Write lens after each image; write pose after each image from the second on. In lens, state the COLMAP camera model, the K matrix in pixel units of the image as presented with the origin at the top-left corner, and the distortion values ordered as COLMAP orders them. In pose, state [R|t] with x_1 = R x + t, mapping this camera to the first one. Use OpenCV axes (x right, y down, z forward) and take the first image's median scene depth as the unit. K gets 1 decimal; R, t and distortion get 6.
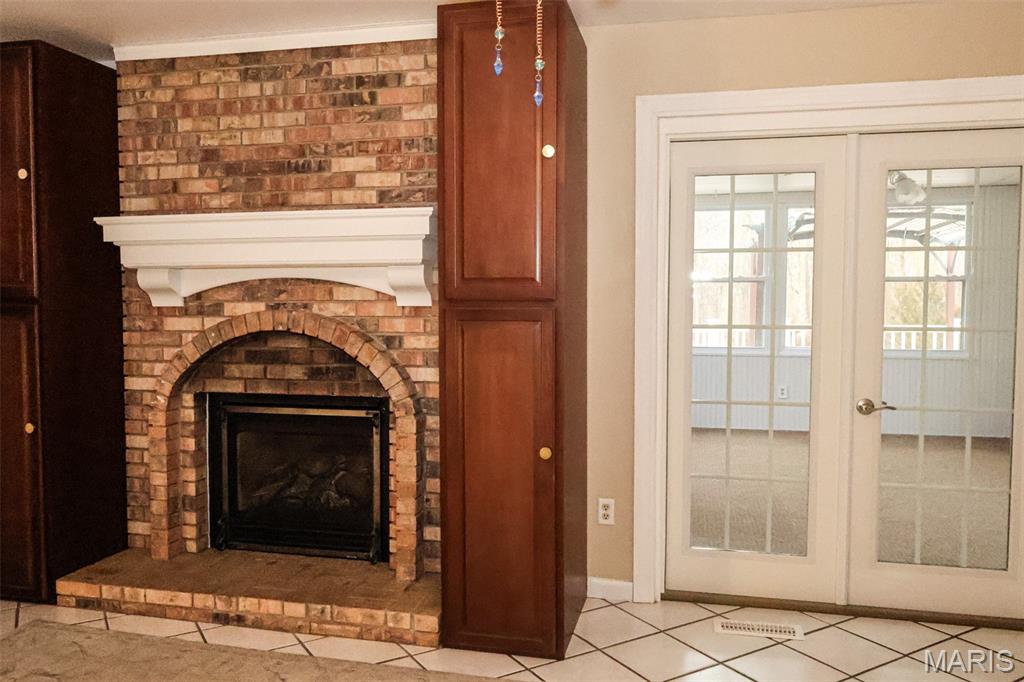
lens RADIAL K [[802.1, 0, 662.8], [0, 802.1, 341.8], [0, 0, 1]] dist [-0.010838, 0.008643]
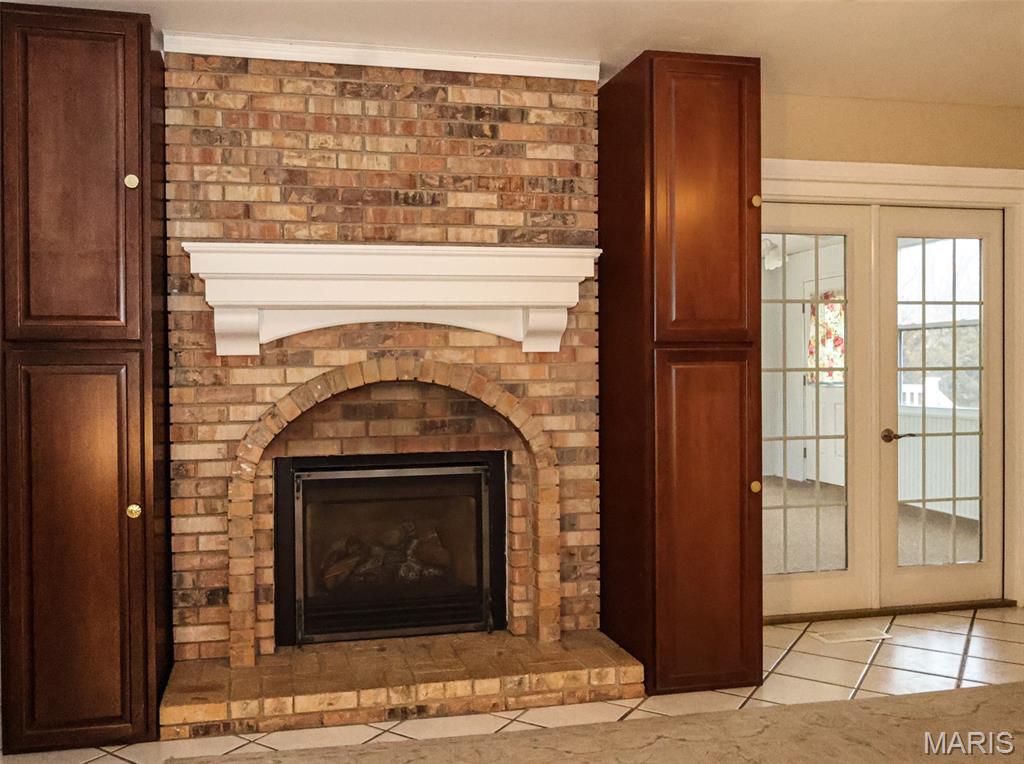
lens RADIAL K [[828.0, 0, 512.0], [0, 828.0, 382.0], [0, 0, 1]] dist [0.003555, -0.011096]
pose [[0.910096, -0.019477, 0.413940, -0.741320], [0.035463, 0.998891, -0.030969, 0.020401], [-0.412878, 0.042864, 0.909777, 0.115311]]
